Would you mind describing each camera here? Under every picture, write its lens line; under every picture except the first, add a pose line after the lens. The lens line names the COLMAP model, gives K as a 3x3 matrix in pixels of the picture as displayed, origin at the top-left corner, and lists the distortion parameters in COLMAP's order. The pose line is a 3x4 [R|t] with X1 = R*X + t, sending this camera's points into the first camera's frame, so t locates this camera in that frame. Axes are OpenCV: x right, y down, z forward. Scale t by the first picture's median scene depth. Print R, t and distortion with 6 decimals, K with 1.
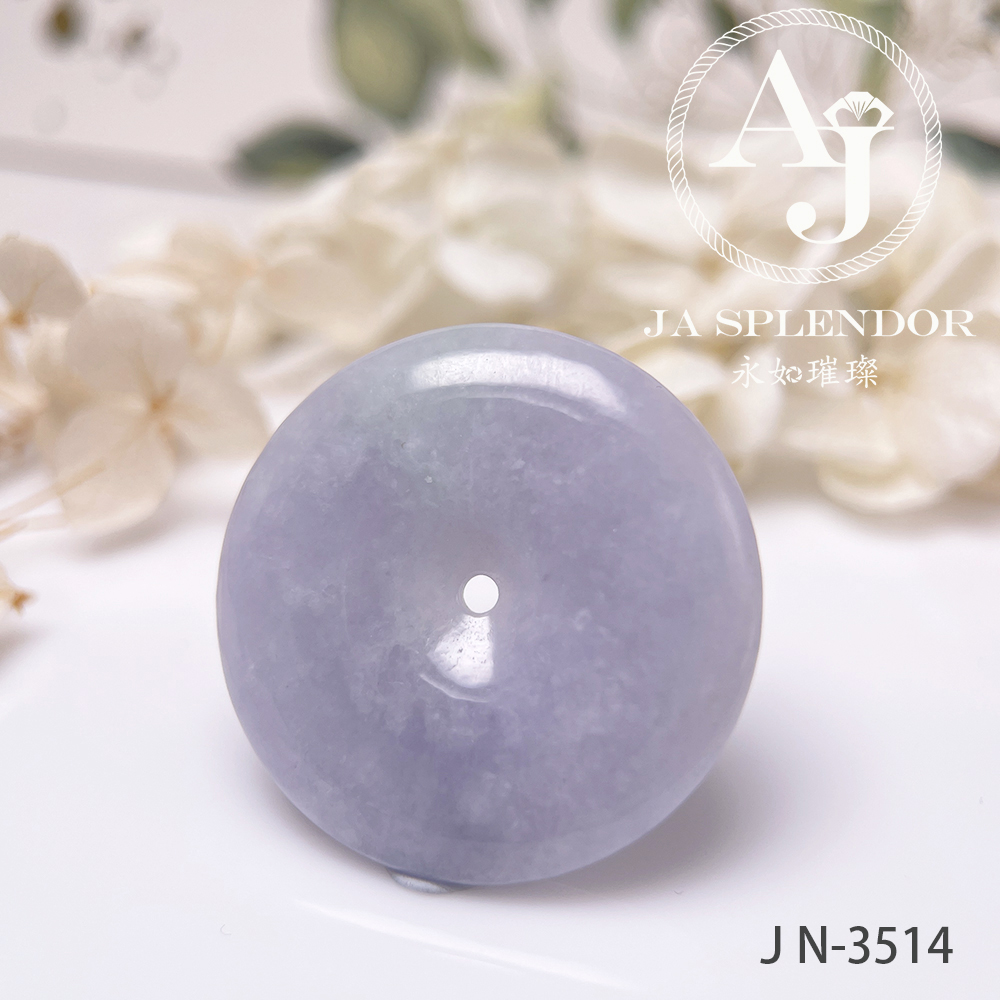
lens RADIAL K [[1604.5, 0, 494.4], [0, 1604.5, 487.1], [0, 0, 1]] dist [0.291558, 0.000000]
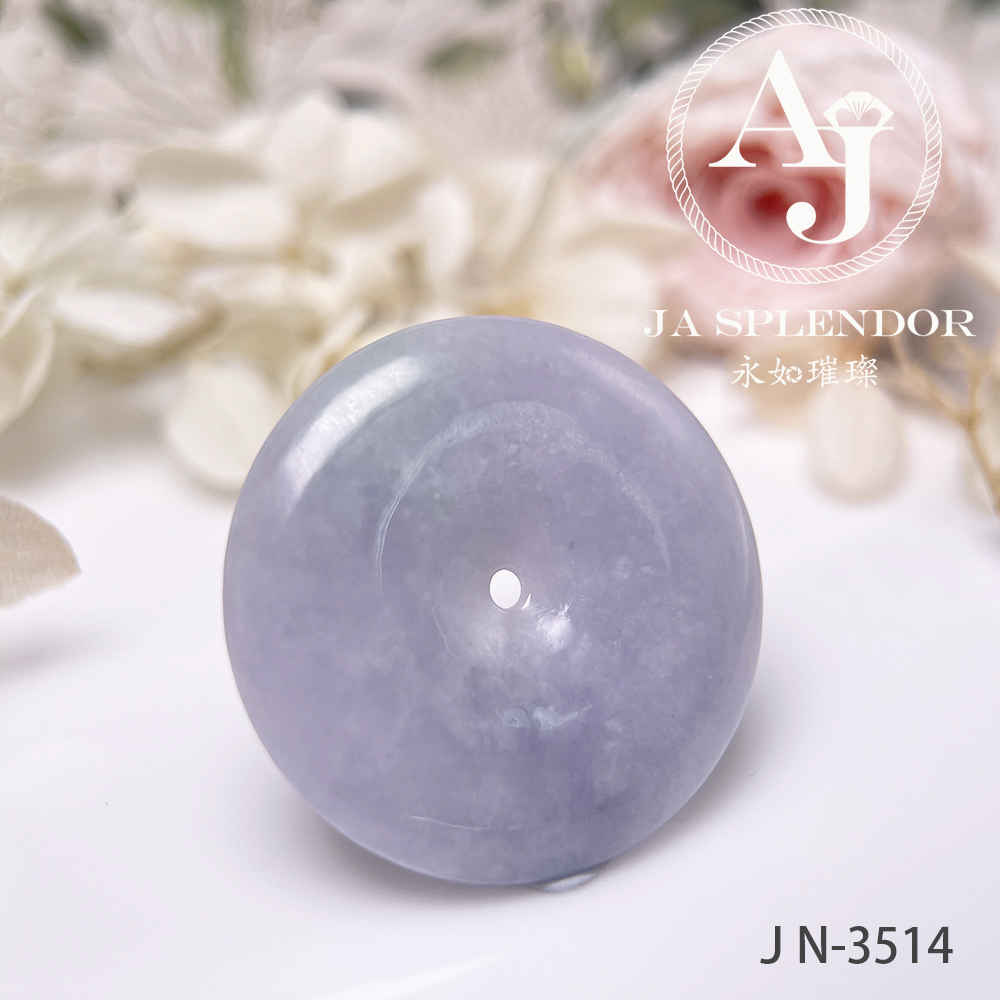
lens RADIAL K [[1604.5, 0, 507.8], [0, 1604.5, 493.7], [0, 0, 1]] dist [0.291558, 0.000000]
pose [[0.774432, -0.342255, 0.532087, -0.523099], [0.339891, 0.934431, 0.106359, -0.094574], [-0.533600, 0.098484, 0.839983, 0.169463]]
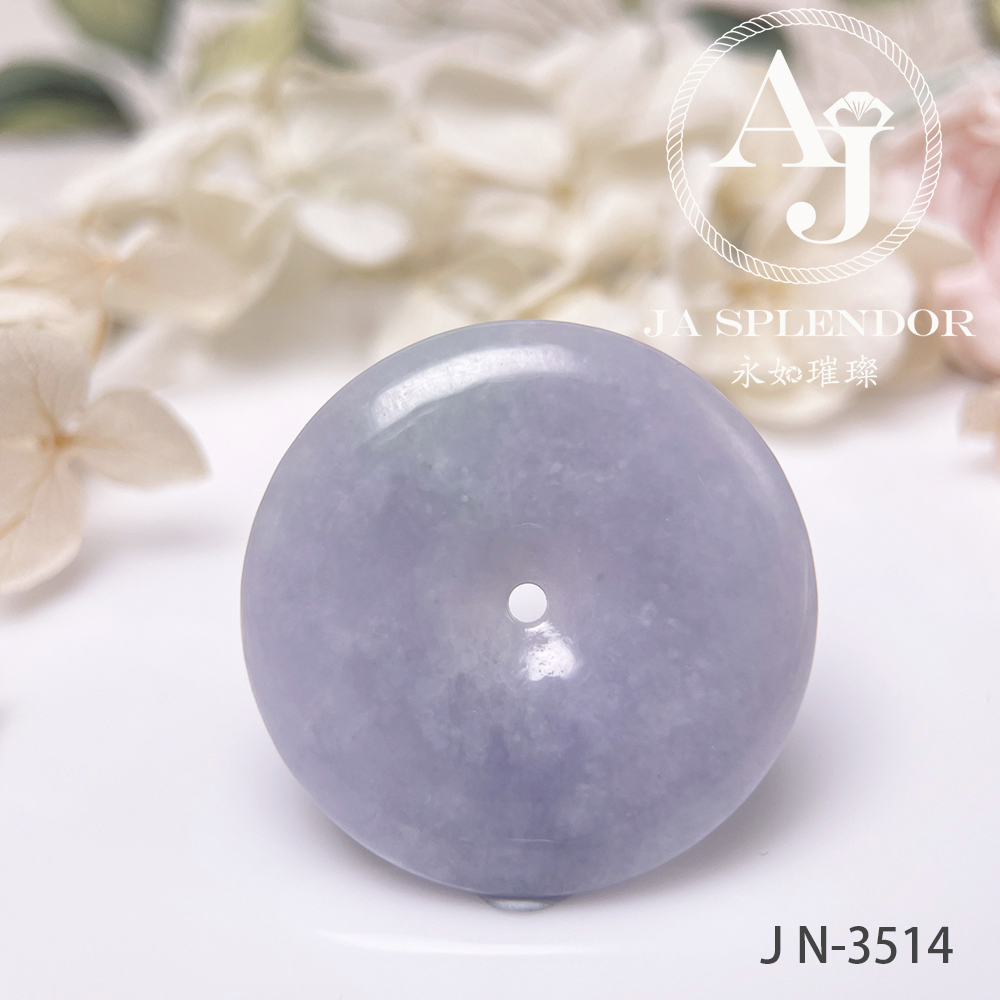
lens RADIAL K [[1604.5, 0, 494.4], [0, 1604.5, 496.0], [0, 0, 1]] dist [0.291558, 0.000000]
pose [[0.961190, -0.174193, 0.213940, -0.229402], [0.153265, 0.981940, 0.110920, -0.110049], [-0.229398, -0.073825, 0.970529, 0.069174]]
